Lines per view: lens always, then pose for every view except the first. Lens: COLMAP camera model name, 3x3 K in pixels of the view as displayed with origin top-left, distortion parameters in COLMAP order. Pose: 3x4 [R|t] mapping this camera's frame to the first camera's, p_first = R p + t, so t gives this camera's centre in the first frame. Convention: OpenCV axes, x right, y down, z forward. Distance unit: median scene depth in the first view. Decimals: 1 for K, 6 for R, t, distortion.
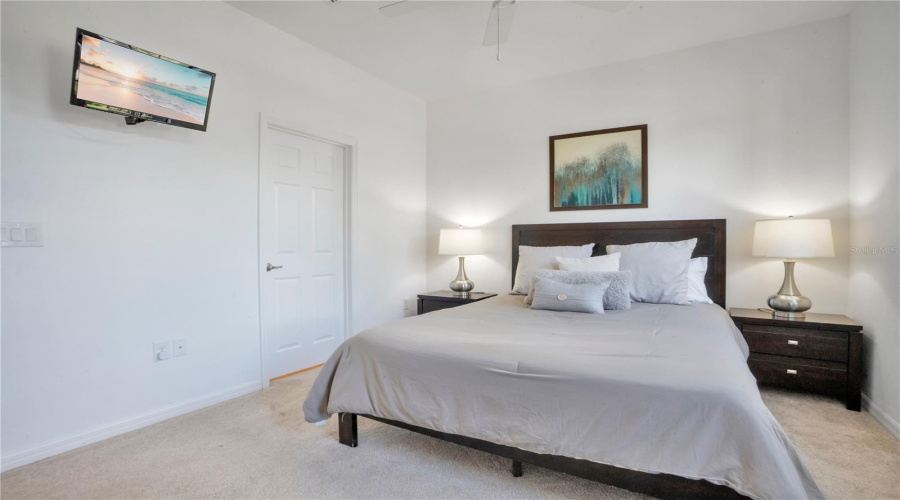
lens RADIAL K [[437.7, 0, 450.0], [0, 437.7, 250.0], [0, 0, 1]] dist [-0.019759, 0.000776]
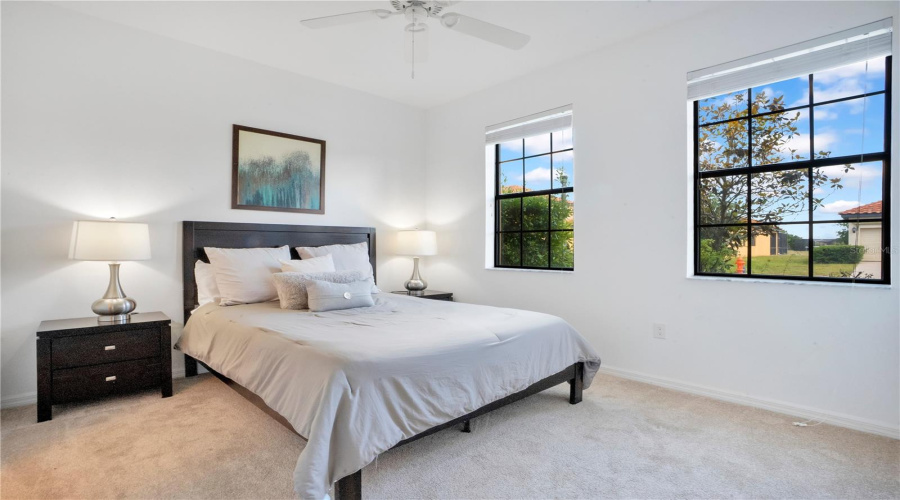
lens RADIAL K [[446.5, 0, 451.8], [0, 446.5, 246.3], [0, 0, 1]] dist [-0.022734, 0.000069]
pose [[0.264140, 0.003825, 0.964477, -0.544404], [0.008656, 0.999942, -0.006336, -0.002798], [-0.964445, 0.010022, 0.264092, 0.351929]]
